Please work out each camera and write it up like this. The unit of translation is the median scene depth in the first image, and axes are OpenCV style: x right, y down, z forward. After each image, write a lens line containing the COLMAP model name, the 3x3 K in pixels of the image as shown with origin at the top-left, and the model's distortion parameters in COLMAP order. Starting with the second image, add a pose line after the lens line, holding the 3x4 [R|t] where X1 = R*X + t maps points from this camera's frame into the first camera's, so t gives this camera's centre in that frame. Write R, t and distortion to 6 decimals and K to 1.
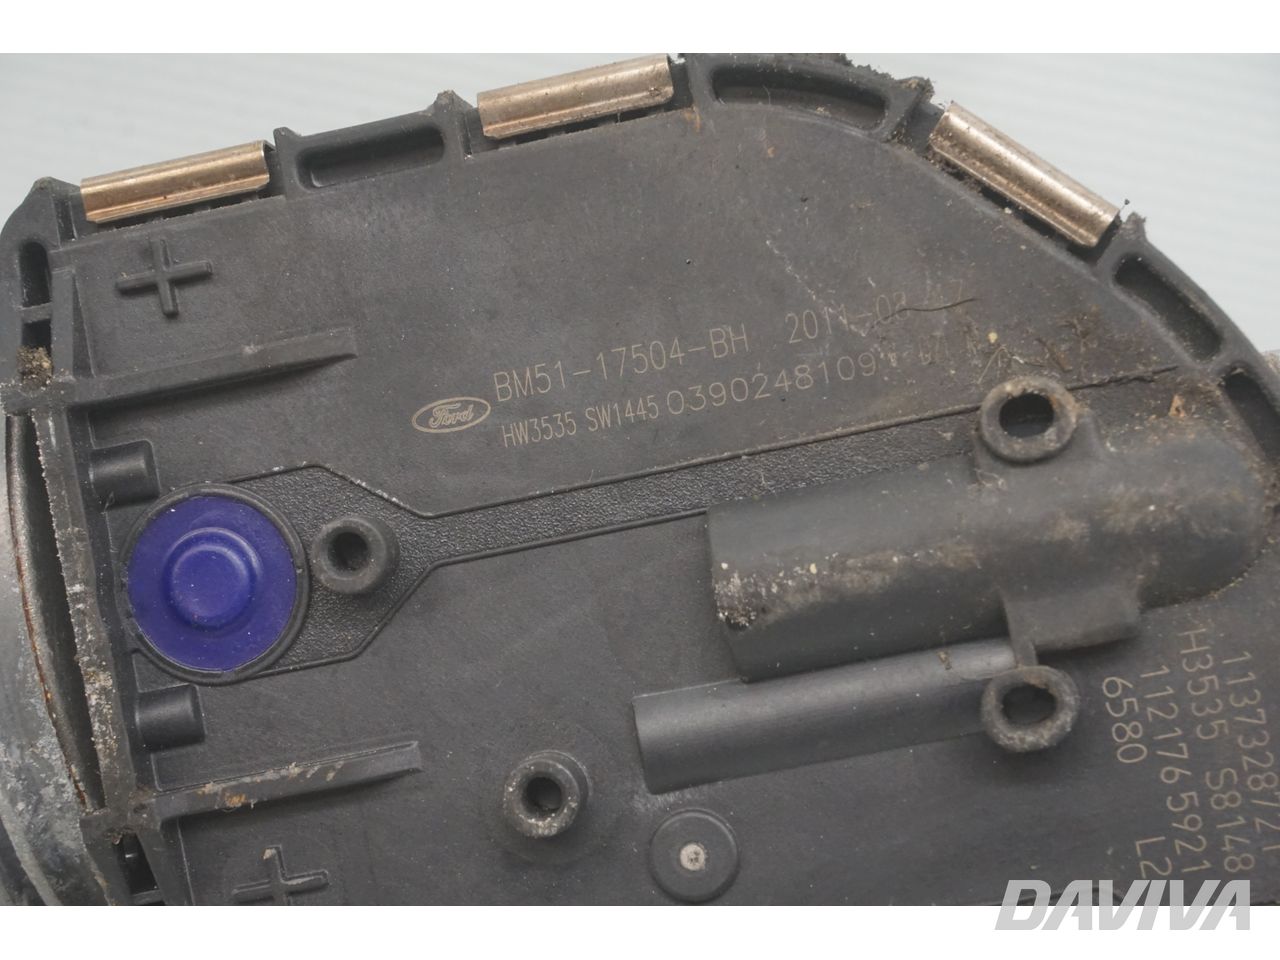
lens RADIAL K [[2766.6, 0, 640.0], [0, 2766.6, 480.0], [0, 0, 1]] dist [0.001740, 0.046592]
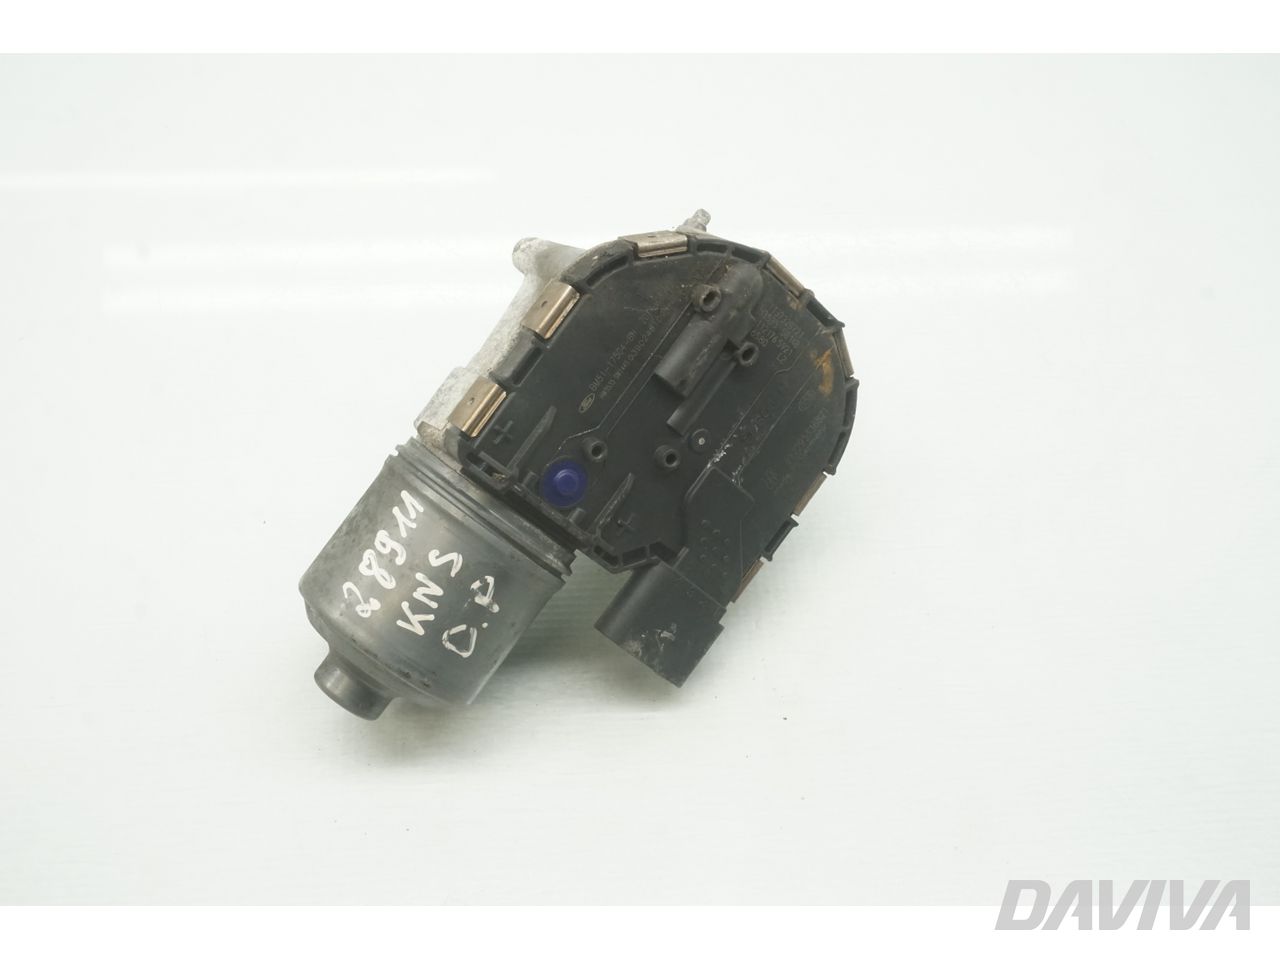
lens RADIAL K [[1383.8, 0, 640.0], [0, 1383.8, 480.0], [0, 0, 1]] dist [-0.005589, -0.001358]
pose [[0.638187, -0.722184, 0.266772, -0.579737], [0.536716, 0.665768, 0.518352, -0.856364], [-0.551954, -0.187625, 0.812492, -0.500469]]
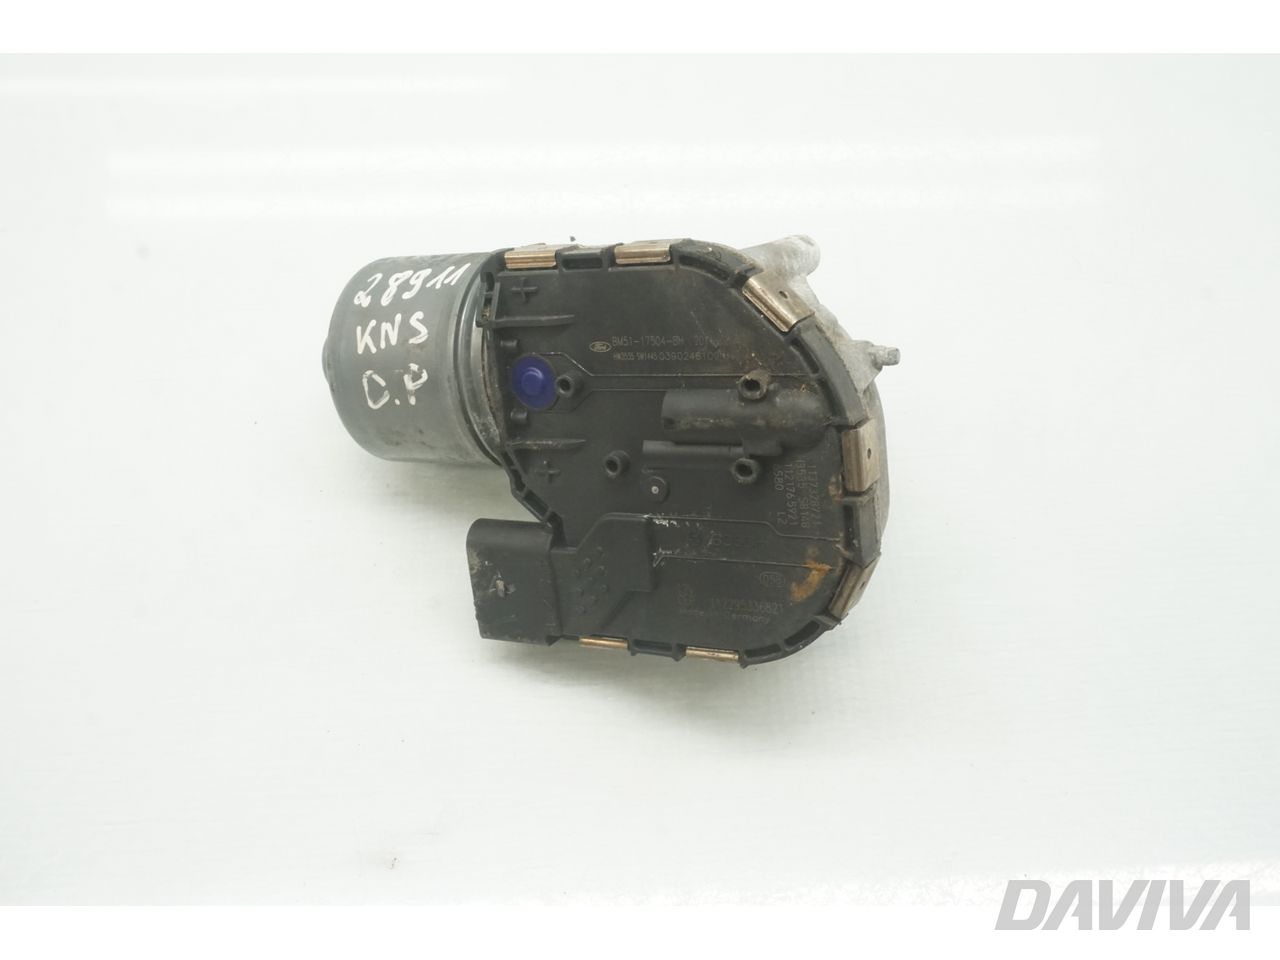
lens RADIAL K [[1383.8, 0, 640.0], [0, 1383.8, 480.0], [0, 0, 1]] dist [-0.005589, -0.001358]
pose [[0.936868, 0.177446, -0.301317, 0.506343], [-0.061055, 0.931454, 0.358700, -0.476074], [0.344313, -0.317657, 0.883483, -0.484499]]
